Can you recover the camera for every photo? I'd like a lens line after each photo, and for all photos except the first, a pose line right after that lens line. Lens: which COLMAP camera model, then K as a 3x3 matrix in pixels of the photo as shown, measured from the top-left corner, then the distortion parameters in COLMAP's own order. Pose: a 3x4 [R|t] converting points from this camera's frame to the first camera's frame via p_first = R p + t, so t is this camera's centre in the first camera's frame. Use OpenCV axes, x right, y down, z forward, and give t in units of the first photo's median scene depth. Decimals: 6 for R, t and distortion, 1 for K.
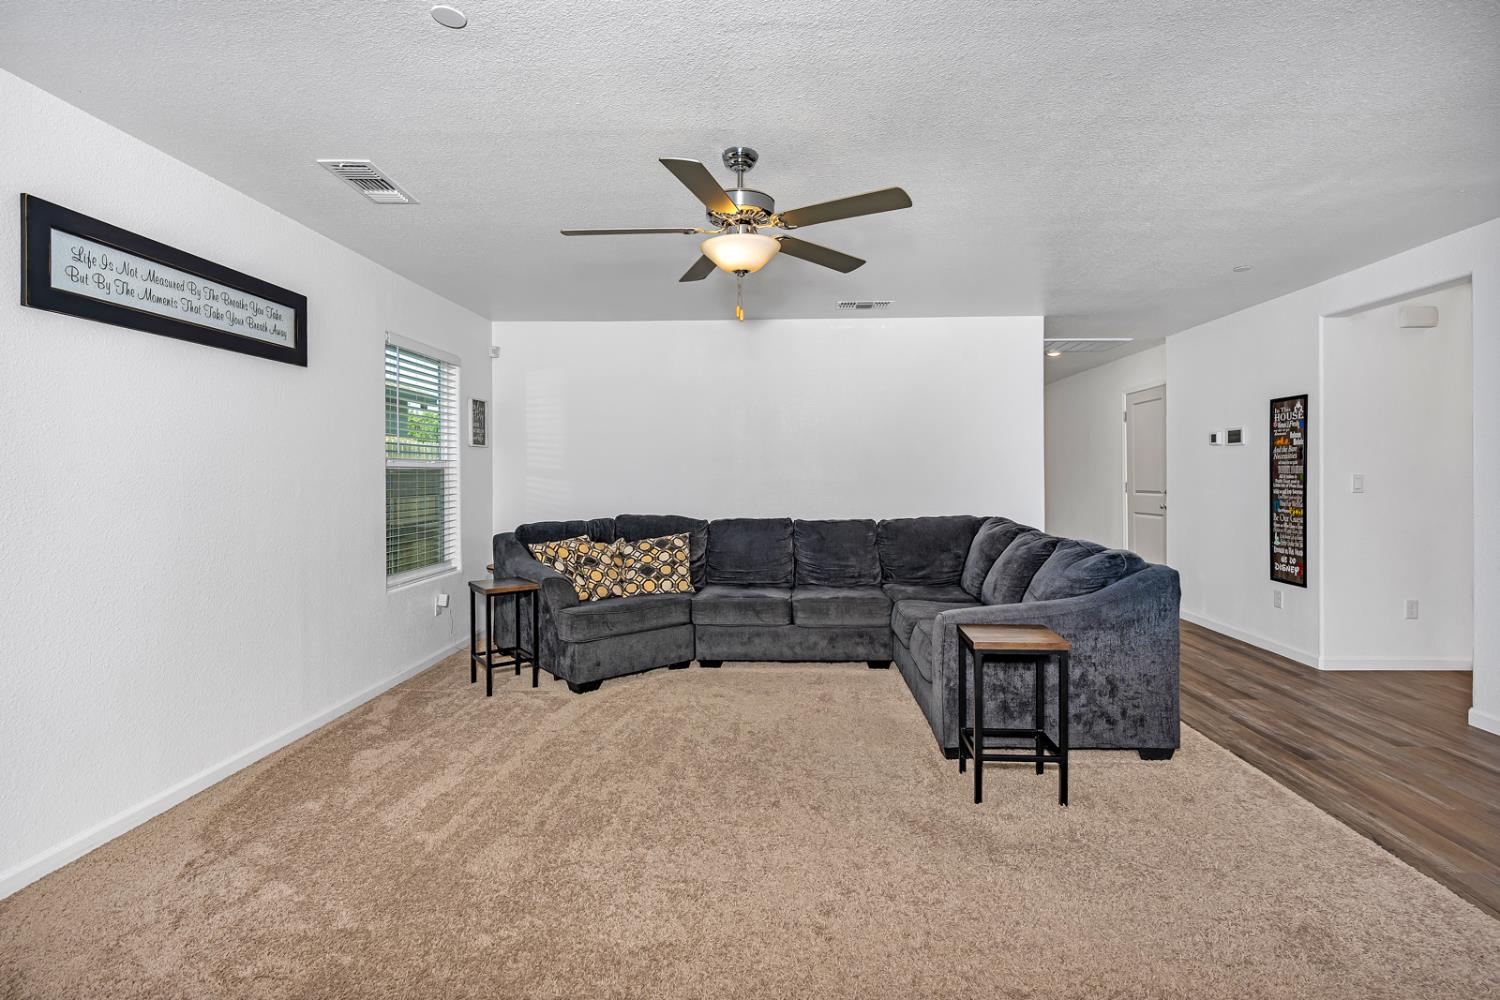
lens RADIAL K [[695.9, 0, 772.6], [0, 695.9, 475.3], [0, 0, 1]] dist [-0.014638, 0.005257]
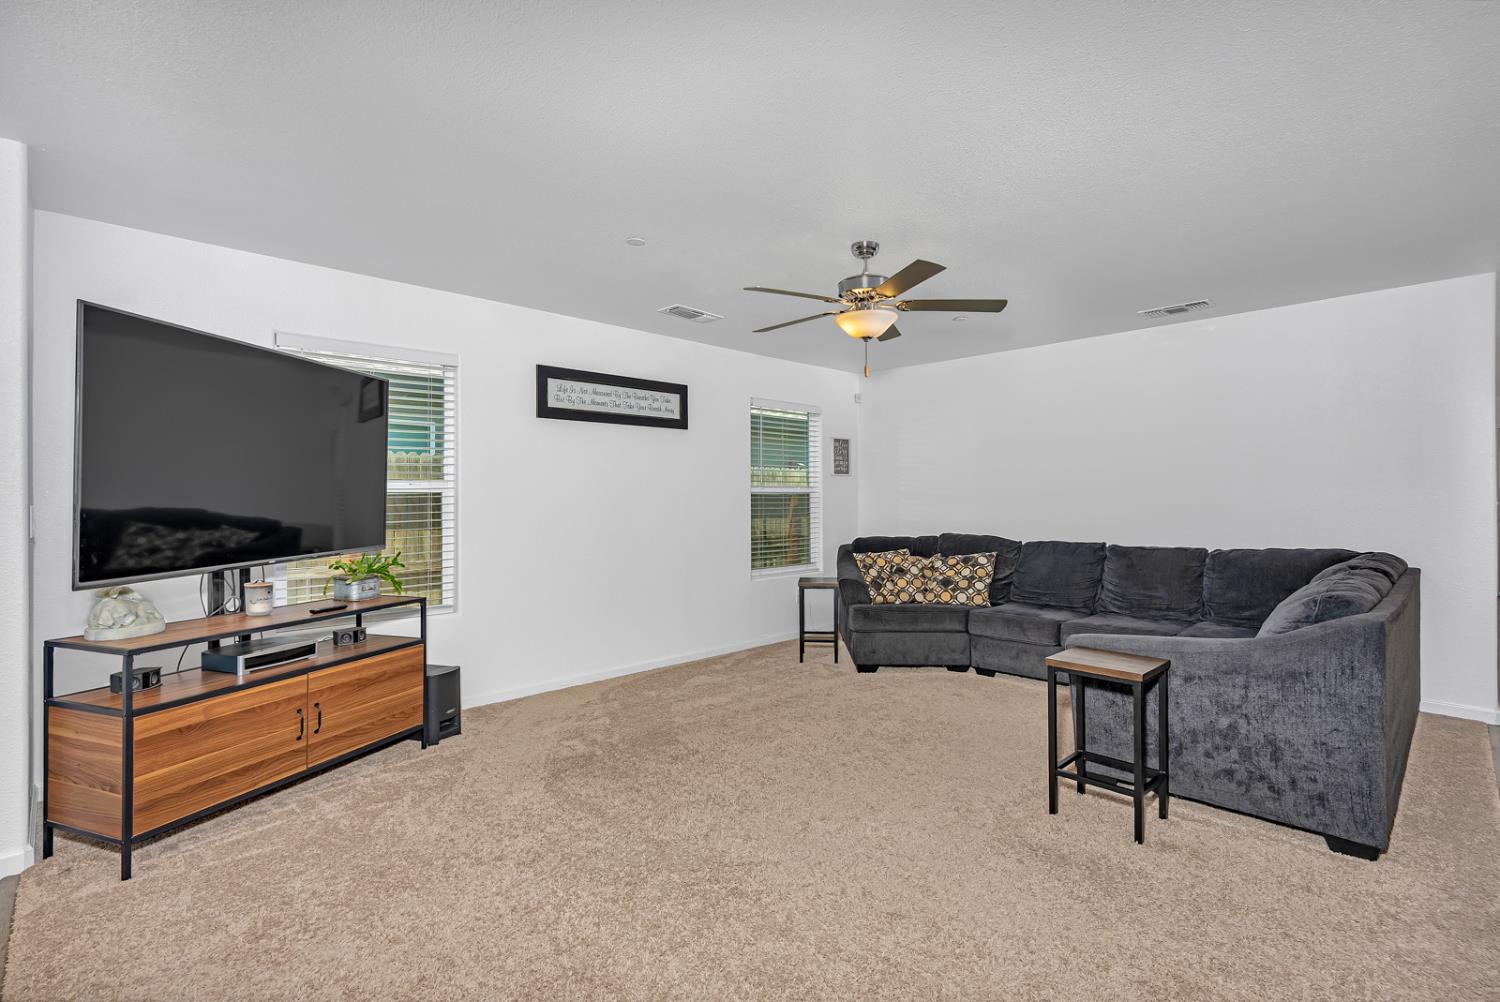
lens RADIAL K [[695.9, 0, 745.9], [0, 695.9, 497.8], [0, 0, 1]] dist [-0.014638, 0.005257]
pose [[0.719047, 0.000685, -0.694961, 0.393430], [-0.000139, 1.000000, 0.000842, -0.001670], [0.694962, -0.000509, 0.719047, -0.038439]]
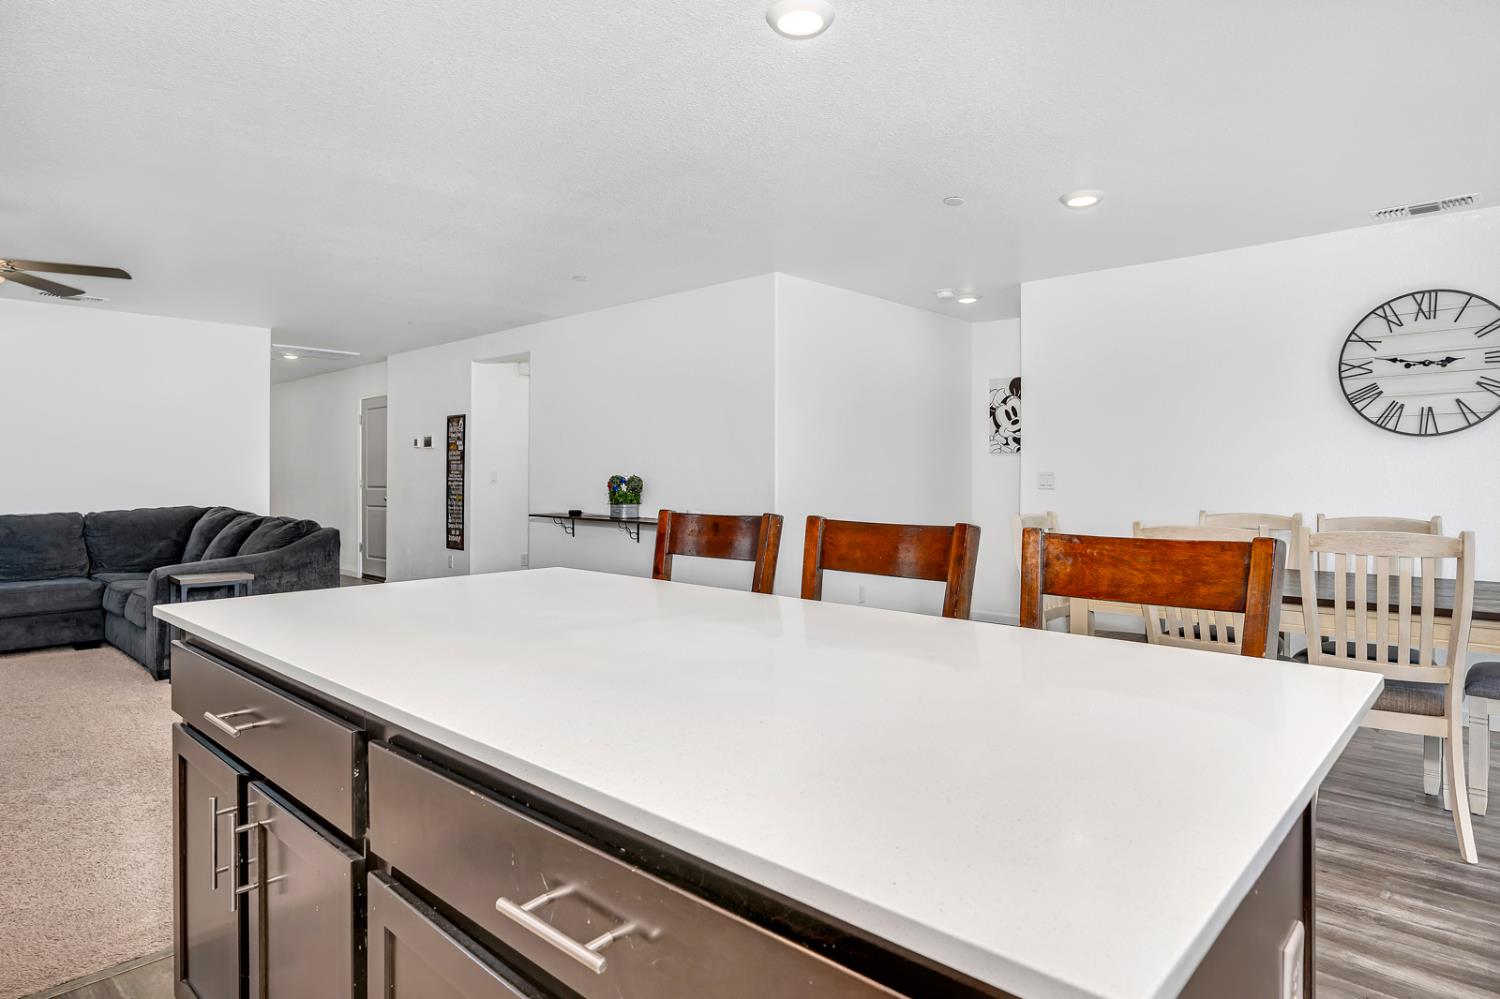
lens RADIAL K [[848.8, 0, 740.8], [0, 848.8, 478.3], [0, 0, 1]] dist [0.006117, -0.000454]
pose [[0.677624, 0.005541, 0.735388, -0.126513], [-0.005690, 0.999981, -0.002291, 0.014907], [-0.735387, -0.002632, 0.677643, -0.599100]]
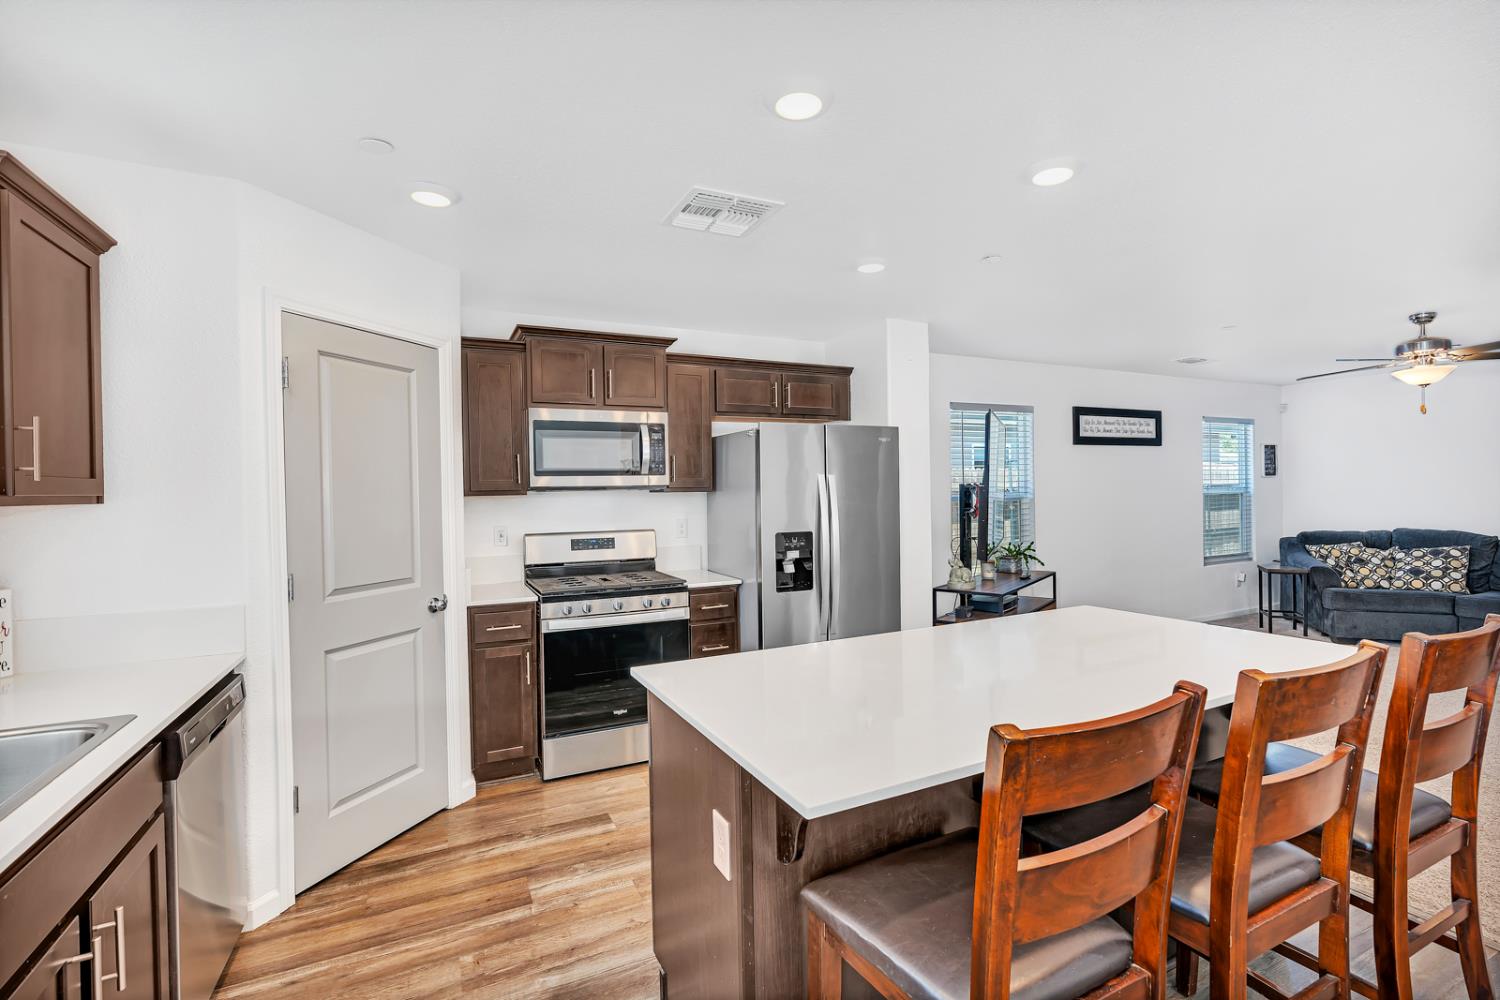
lens RADIAL K [[668.0, 0, 759.2], [0, 668.0, 496.2], [0, 0, 1]] dist [-0.009628, 0.001841]
pose [[0.461099, 0.002322, -0.887346, 0.371145], [0.014685, 0.999840, 0.010247, -0.035972], [0.887227, -0.017756, 0.460991, -0.687302]]
